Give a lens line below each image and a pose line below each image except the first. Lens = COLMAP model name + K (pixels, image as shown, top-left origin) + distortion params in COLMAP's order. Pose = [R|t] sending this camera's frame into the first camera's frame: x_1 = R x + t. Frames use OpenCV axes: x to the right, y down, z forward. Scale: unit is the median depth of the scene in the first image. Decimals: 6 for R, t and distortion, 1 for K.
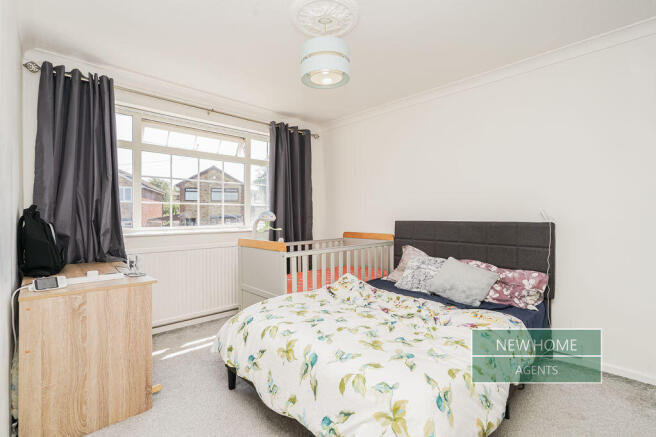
lens RADIAL K [[300.4, 0, 332.6], [0, 300.4, 216.5], [0, 0, 1]] dist [-0.001537, 0.008363]
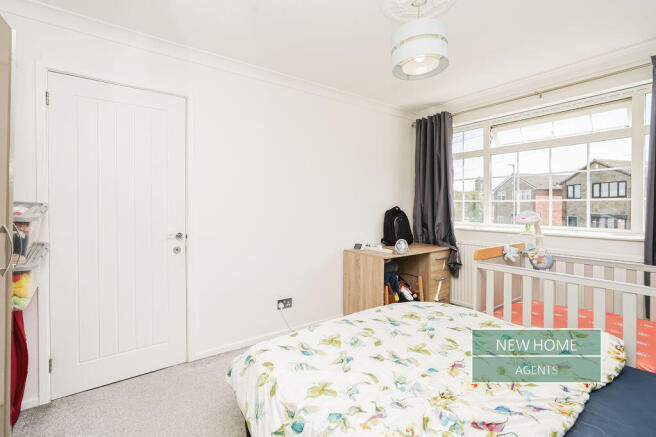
lens RADIAL K [[305.8, 0, 328.1], [0, 305.8, 213.6], [0, 0, 1]] dist [-0.000168, 0.000245]
pose [[-0.105304, 0.021532, -0.994207, 0.570524], [-0.013429, 0.999644, 0.023073, -0.020425], [0.994349, 0.015781, -0.104978, 0.522792]]
